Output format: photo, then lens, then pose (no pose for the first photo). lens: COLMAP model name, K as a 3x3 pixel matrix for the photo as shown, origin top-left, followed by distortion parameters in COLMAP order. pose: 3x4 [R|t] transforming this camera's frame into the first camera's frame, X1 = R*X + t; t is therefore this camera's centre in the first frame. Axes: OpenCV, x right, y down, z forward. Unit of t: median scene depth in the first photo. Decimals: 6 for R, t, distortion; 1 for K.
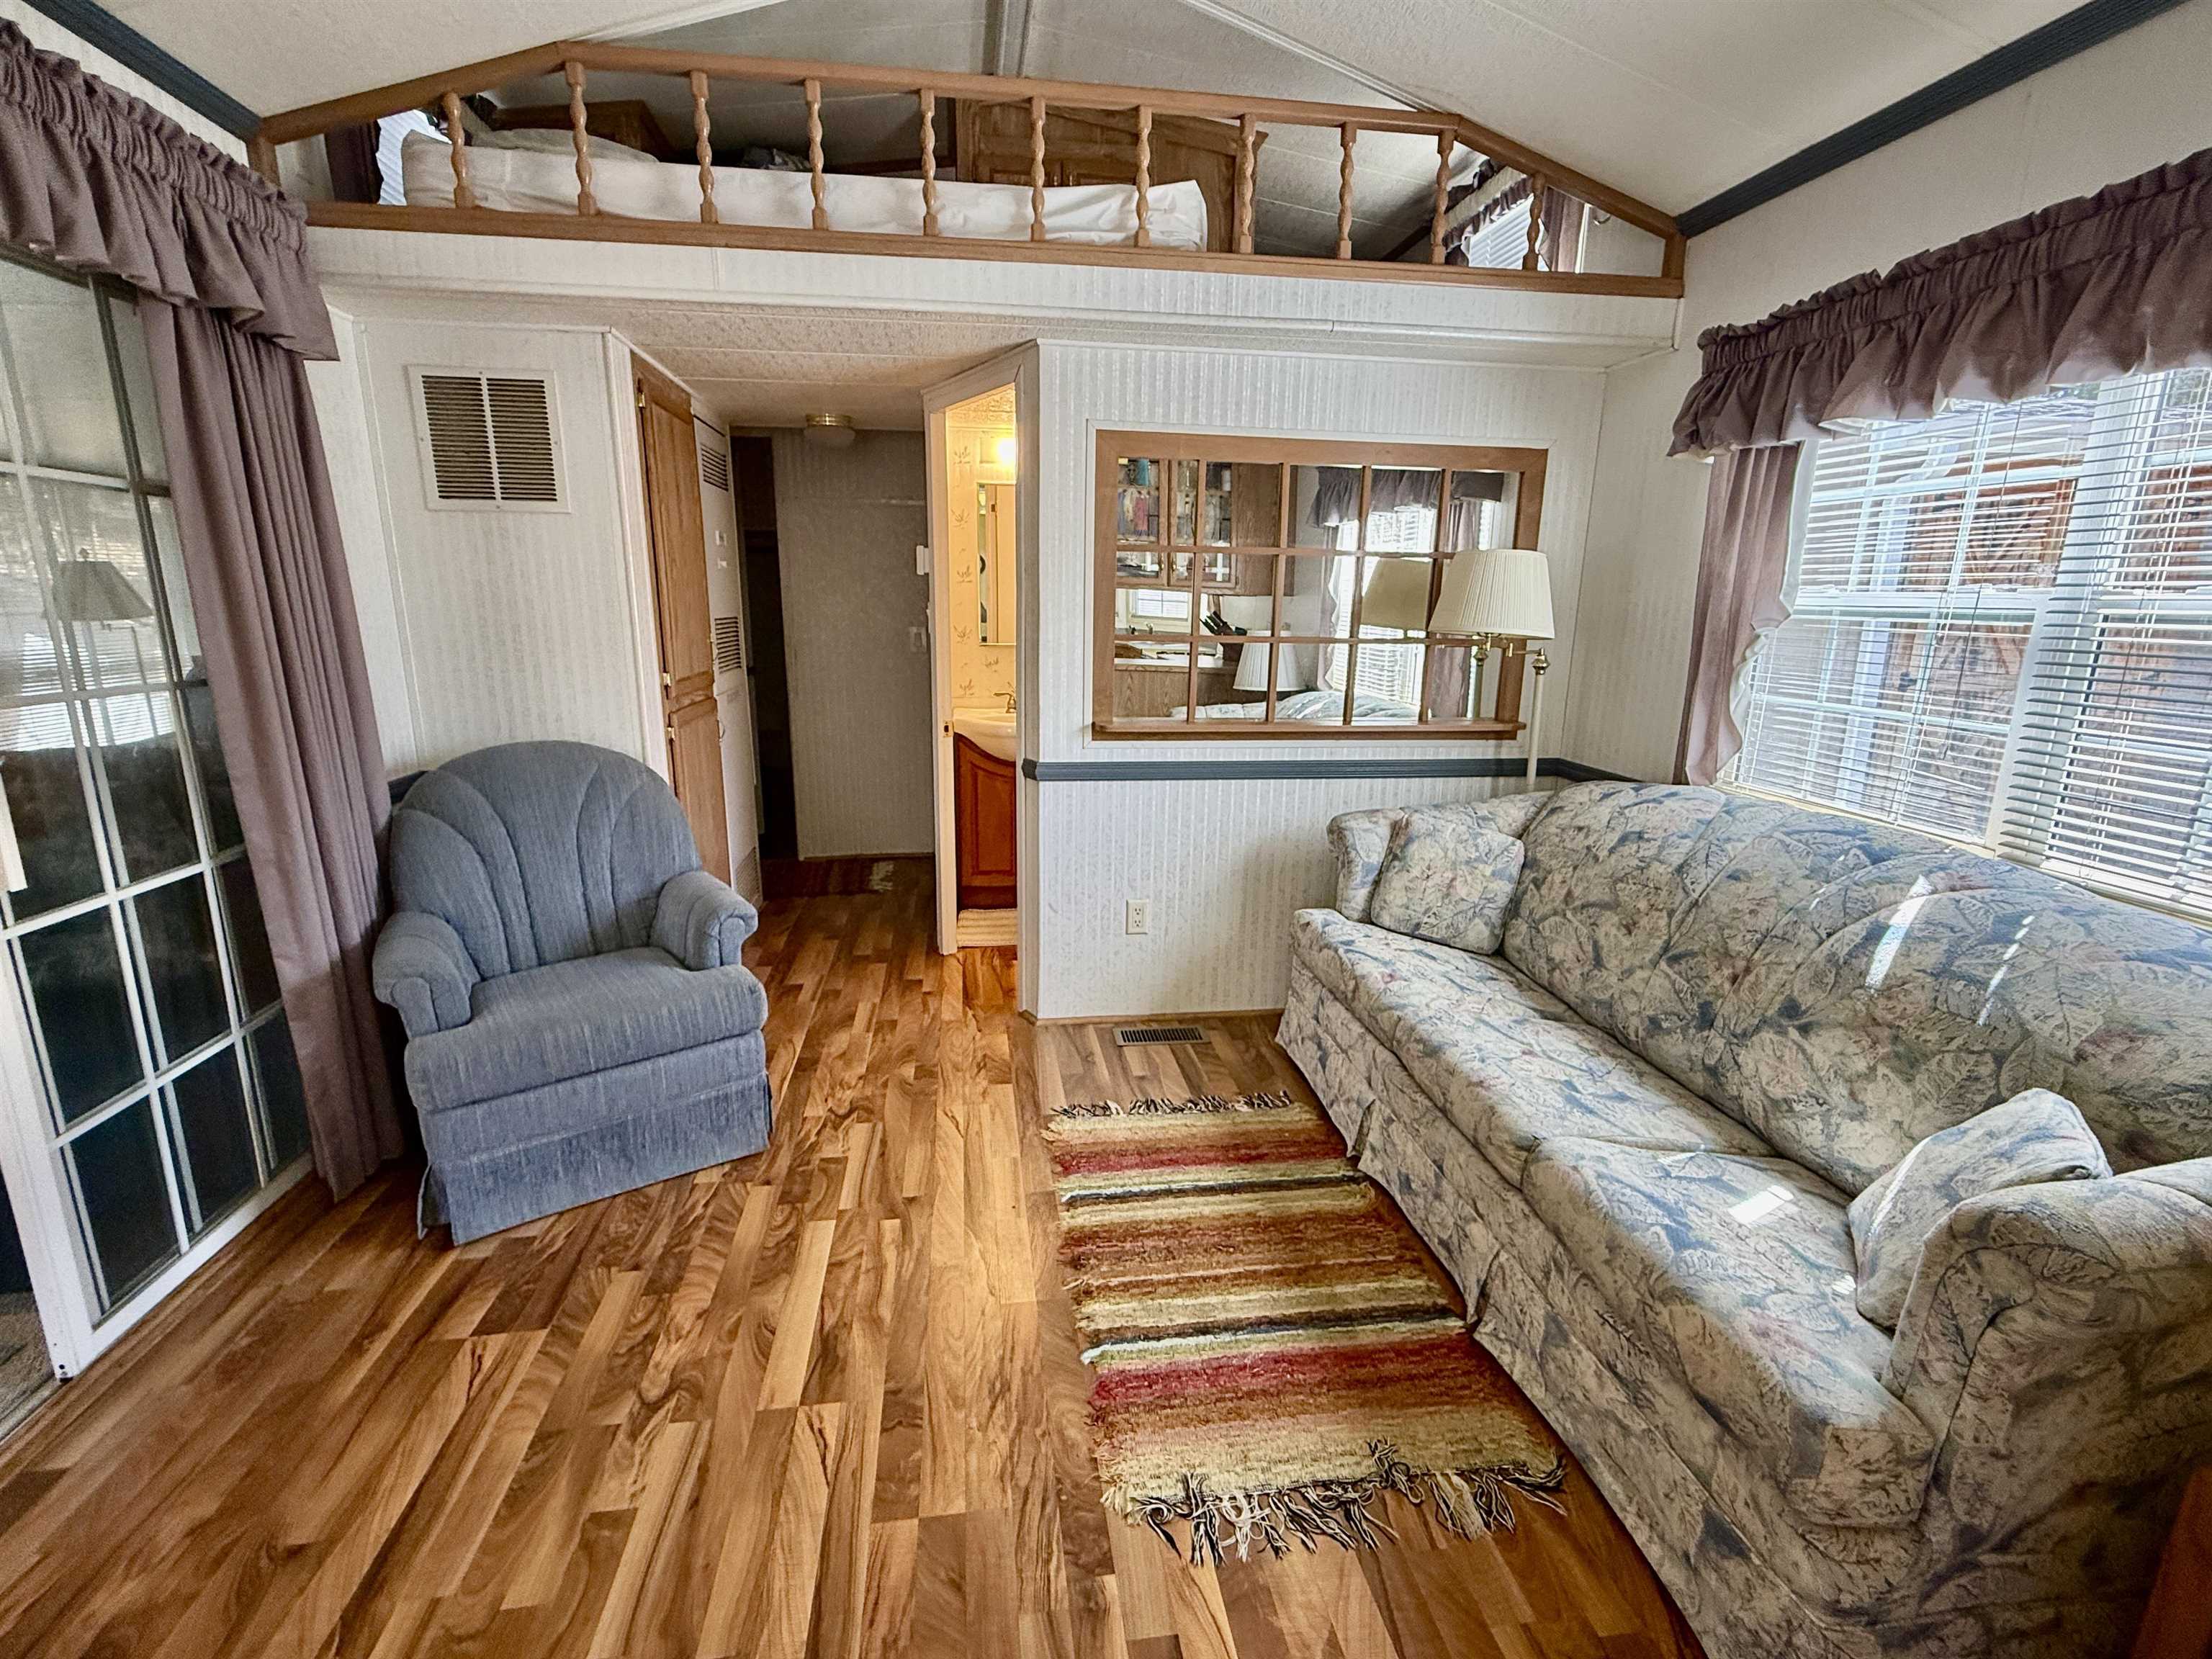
lens RADIAL K [[991.2, 0, 1098.8], [0, 991.2, 828.6], [0, 0, 1]] dist [0.003393, 0.000284]
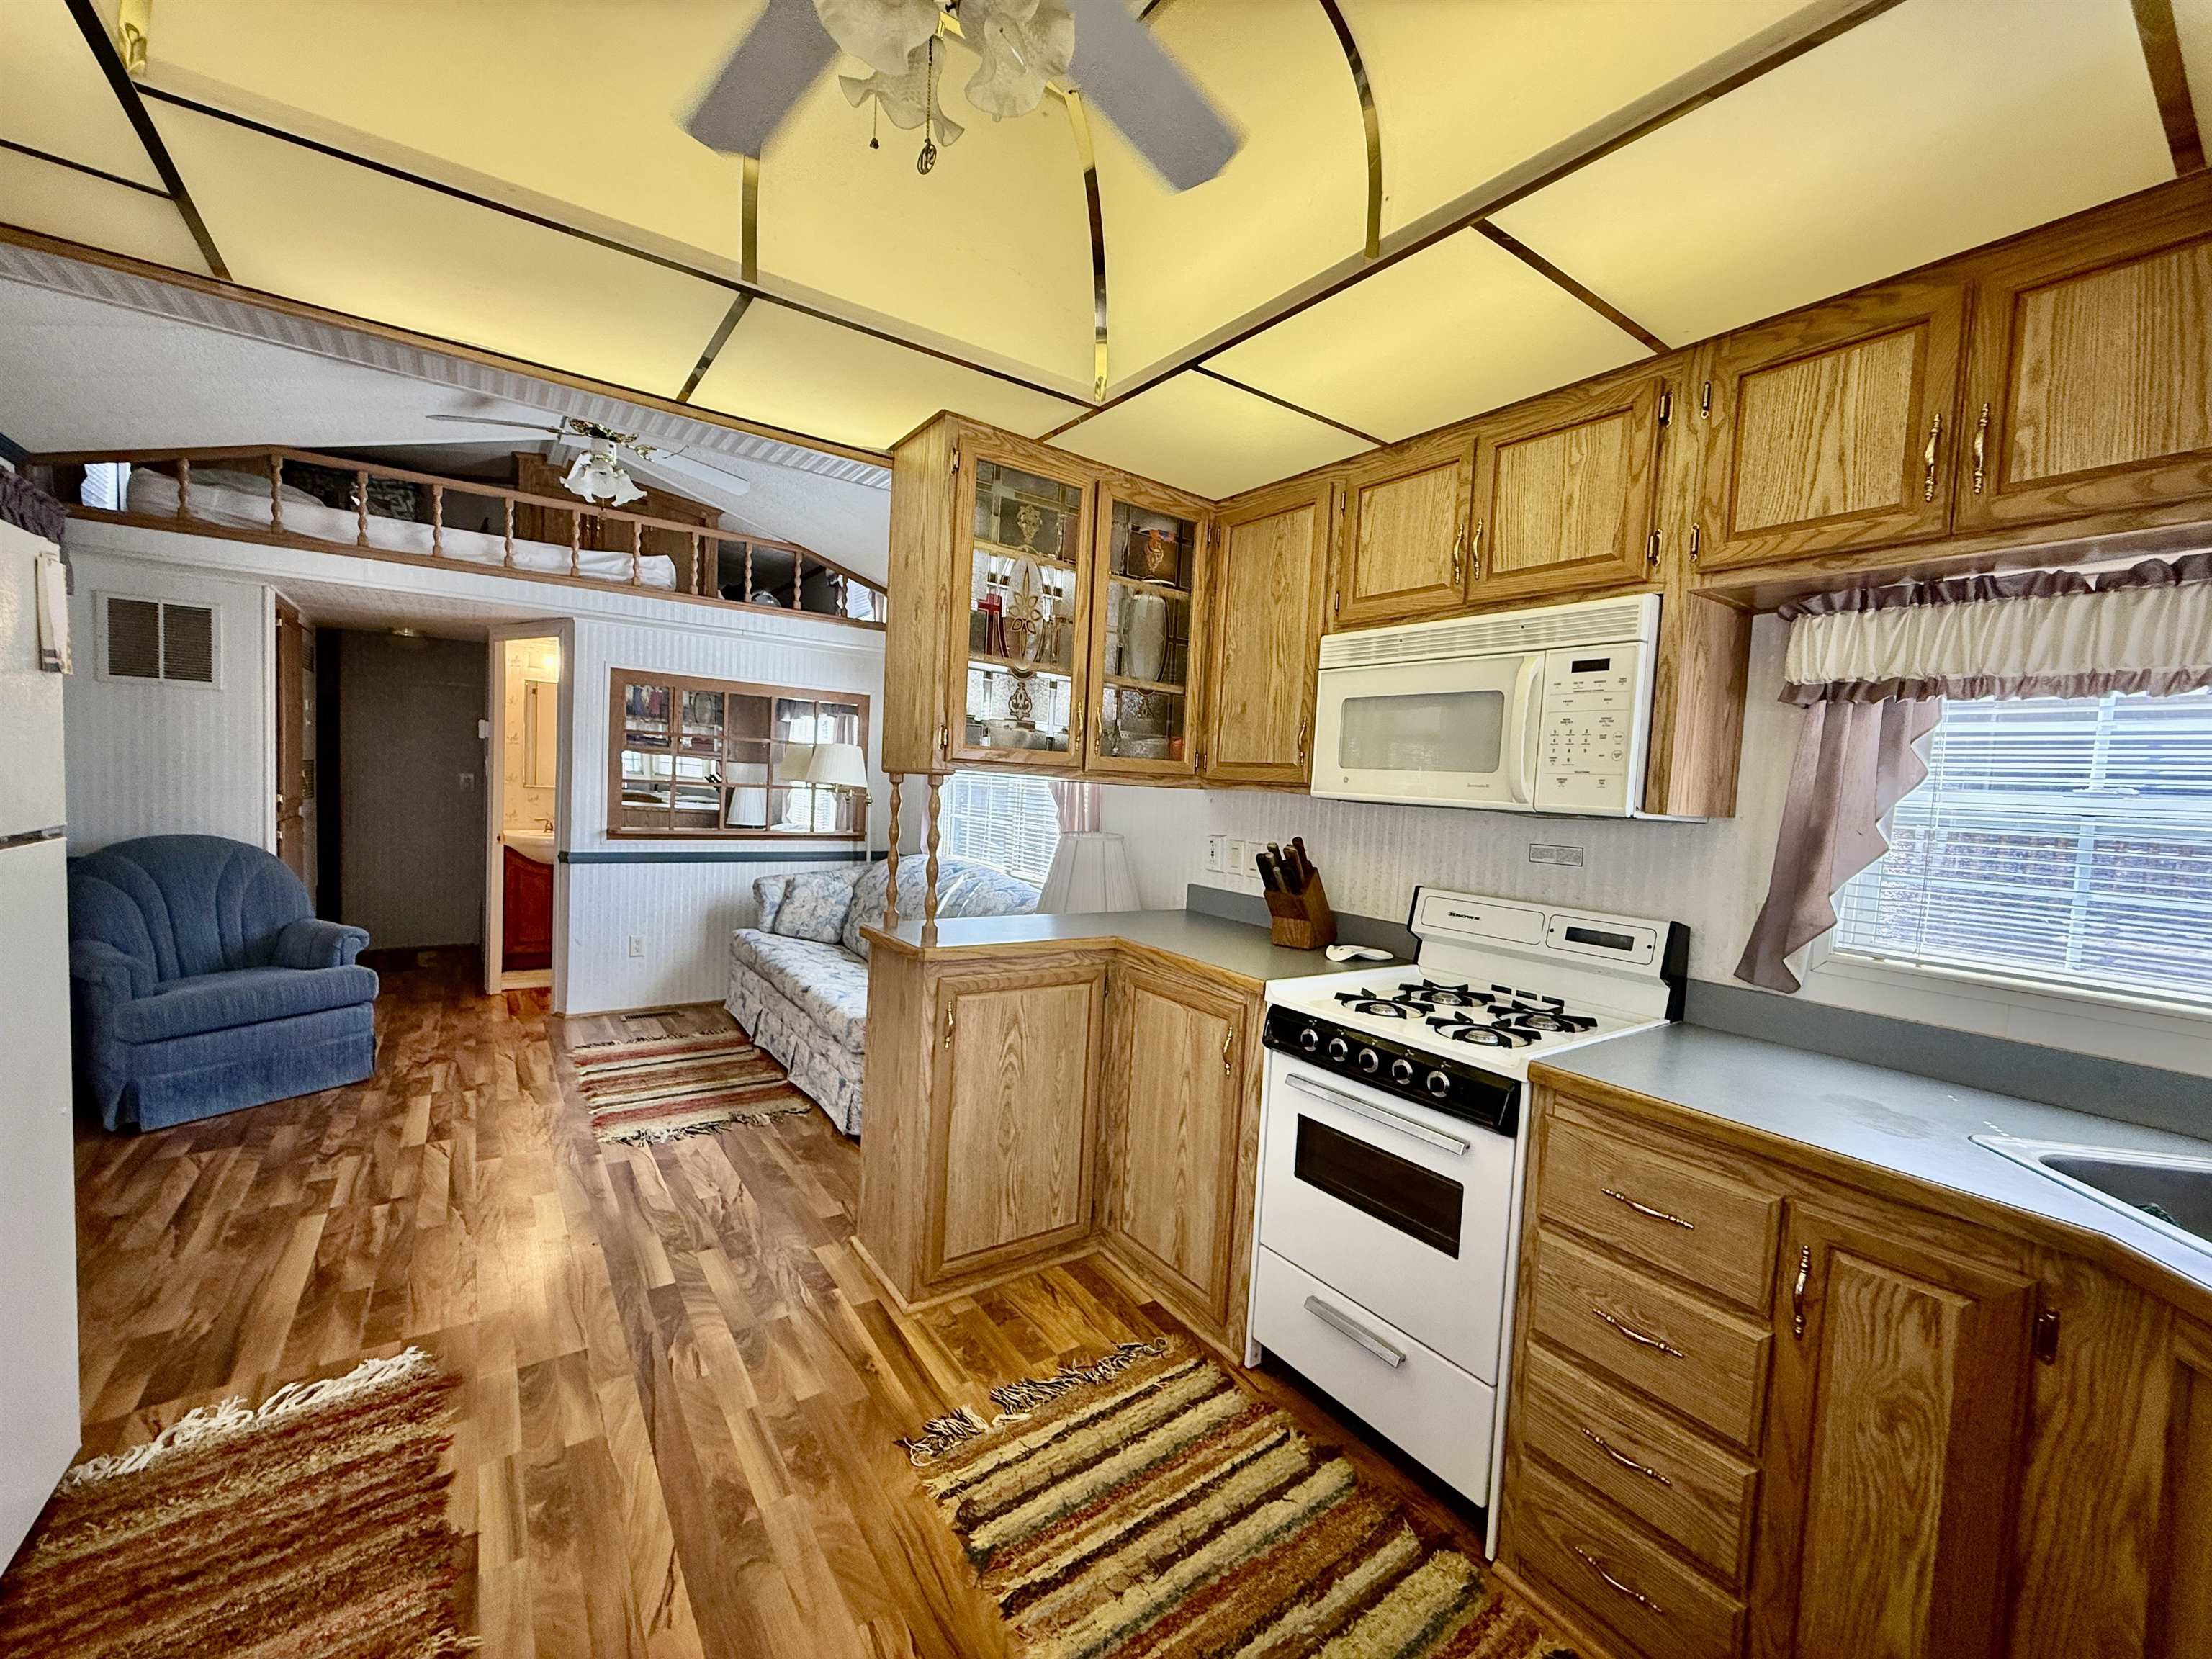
lens RADIAL K [[878.8, 0, 1099.5], [0, 878.8, 828.8], [0, 0, 1]] dist [0.001650, -0.000290]
pose [[0.885769, 0.006835, 0.464076, 0.053156], [0.067650, 0.987312, -0.143664, 0.211355], [-0.459170, 0.158648, 0.874067, -0.901603]]
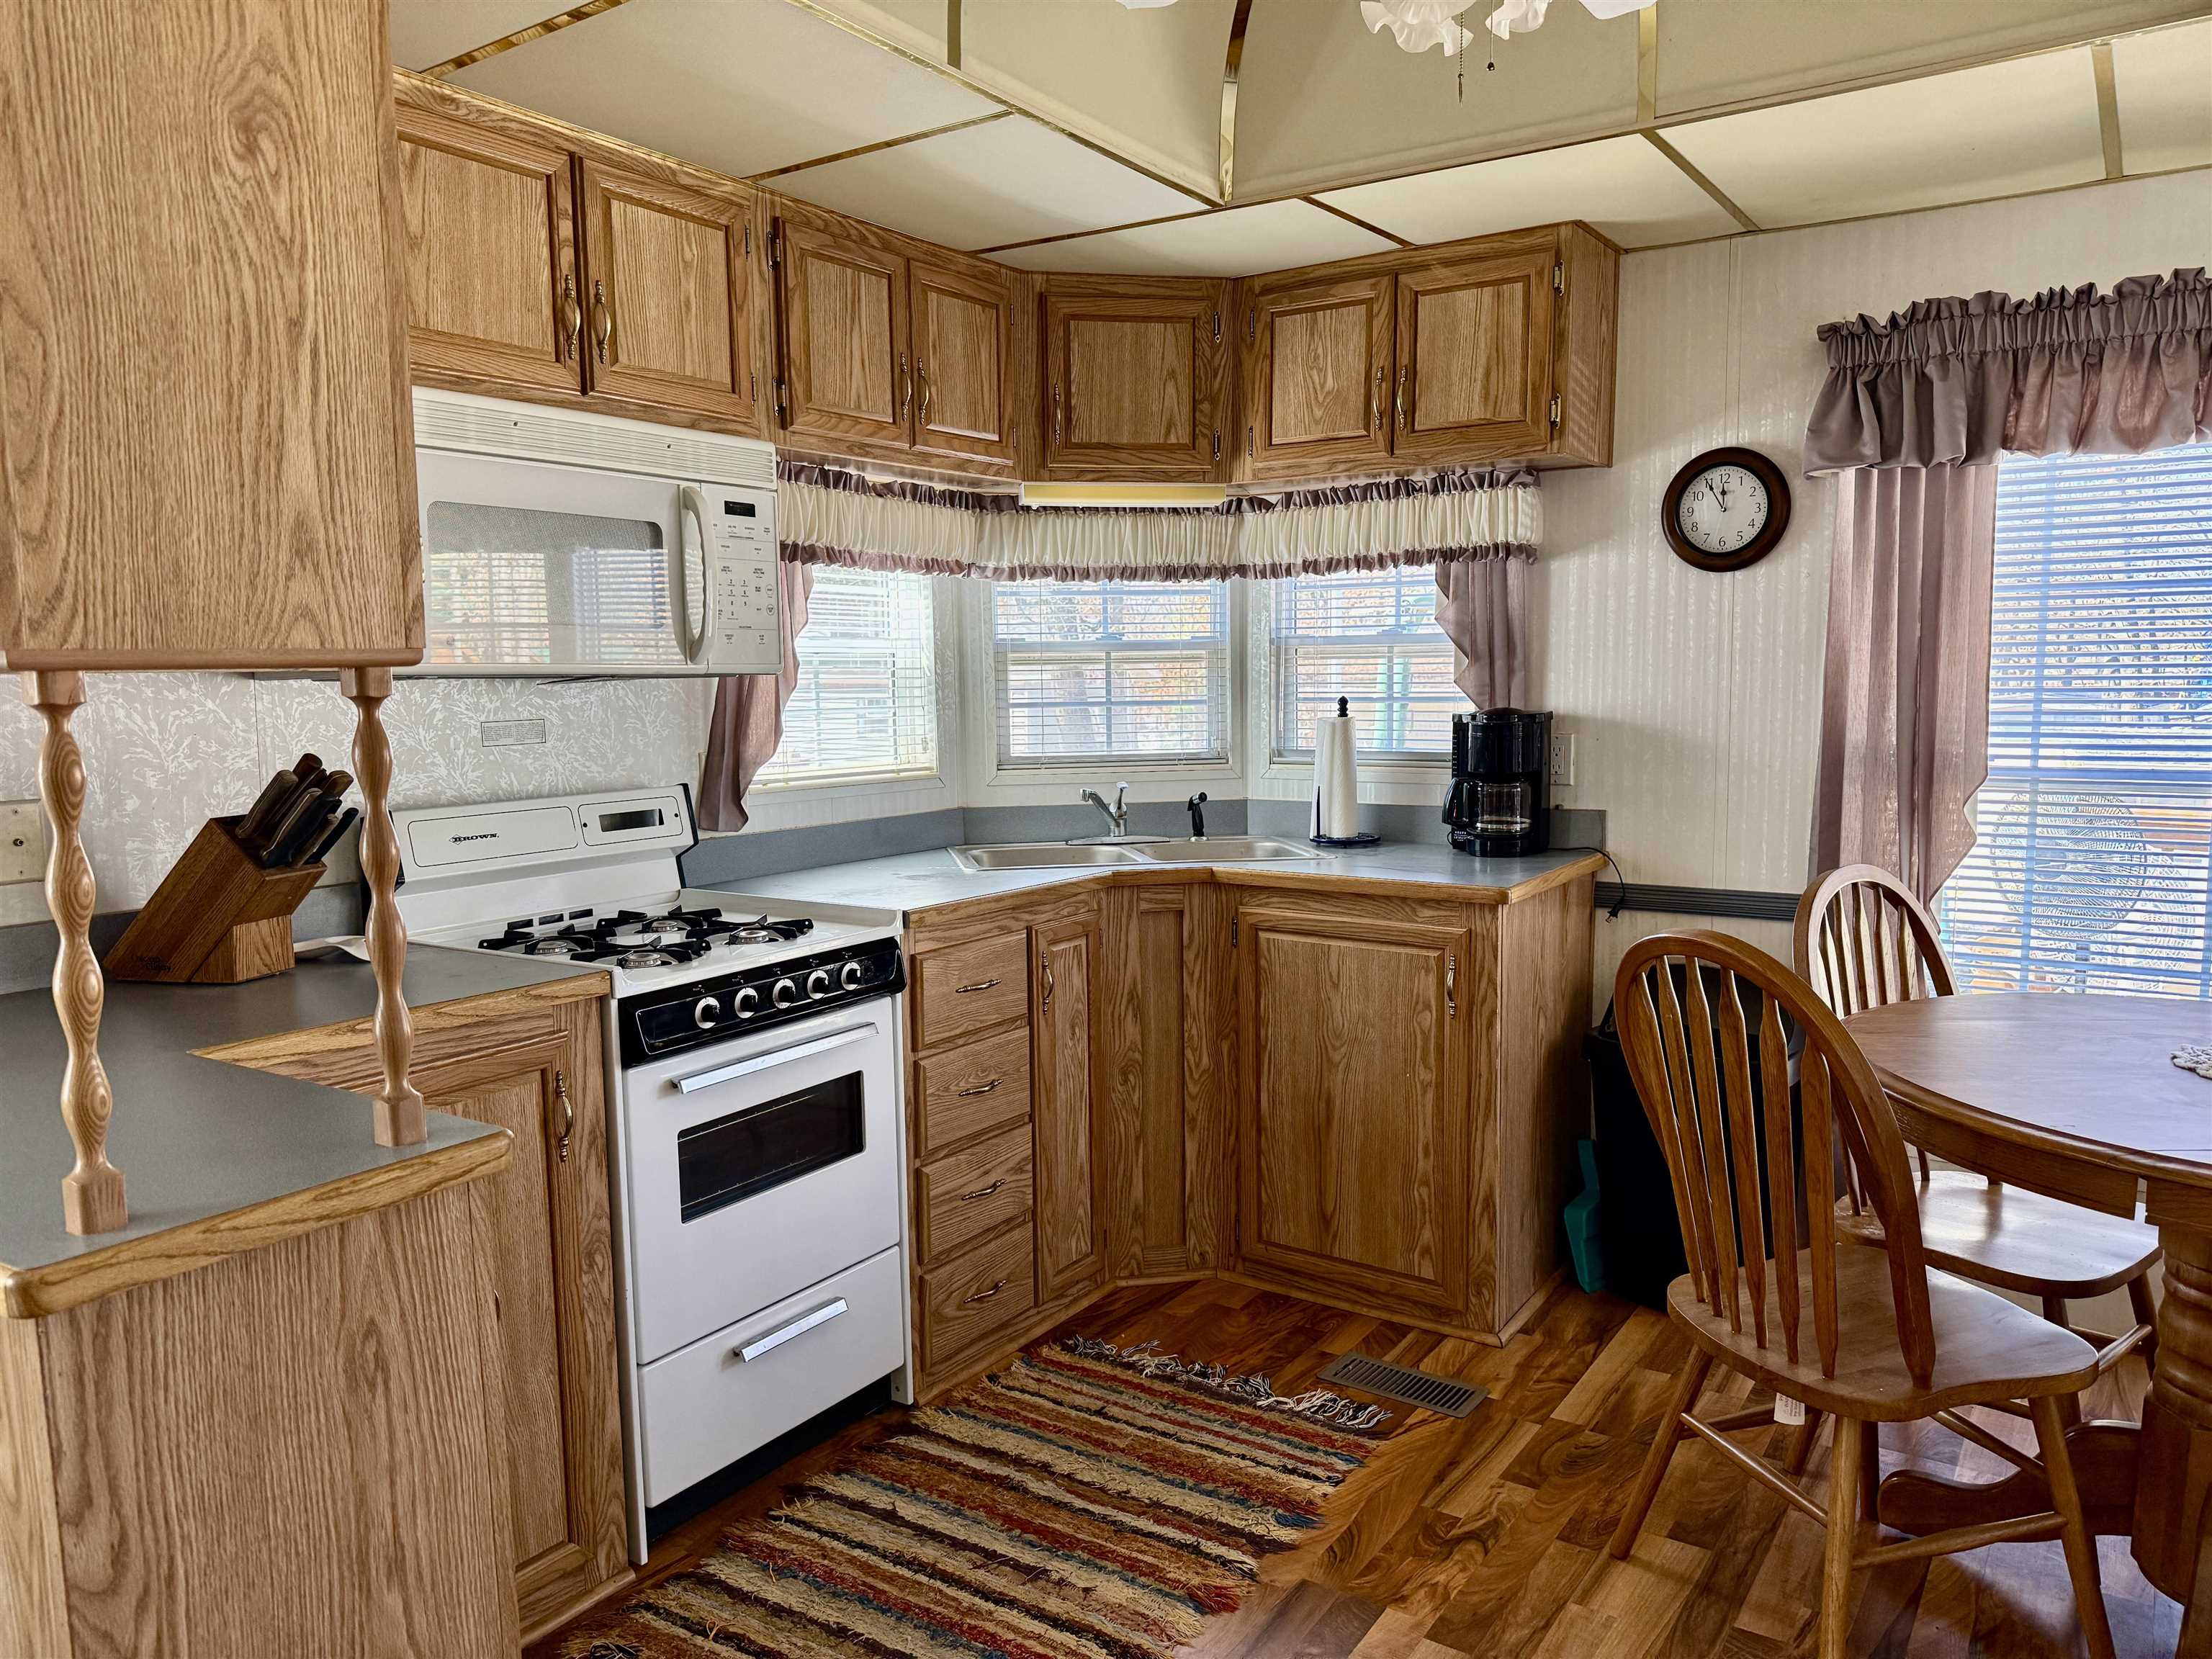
lens RADIAL K [[1554.8, 0, 1109.2], [0, 1554.8, 836.2], [0, 0, 1]] dist [0.124210, -0.205809]
pose [[-0.744939, -0.074647, 0.662943, -0.257714], [0.156361, 0.946505, 0.282276, -0.049662], [-0.648550, 0.313937, -0.693417, 0.219104]]
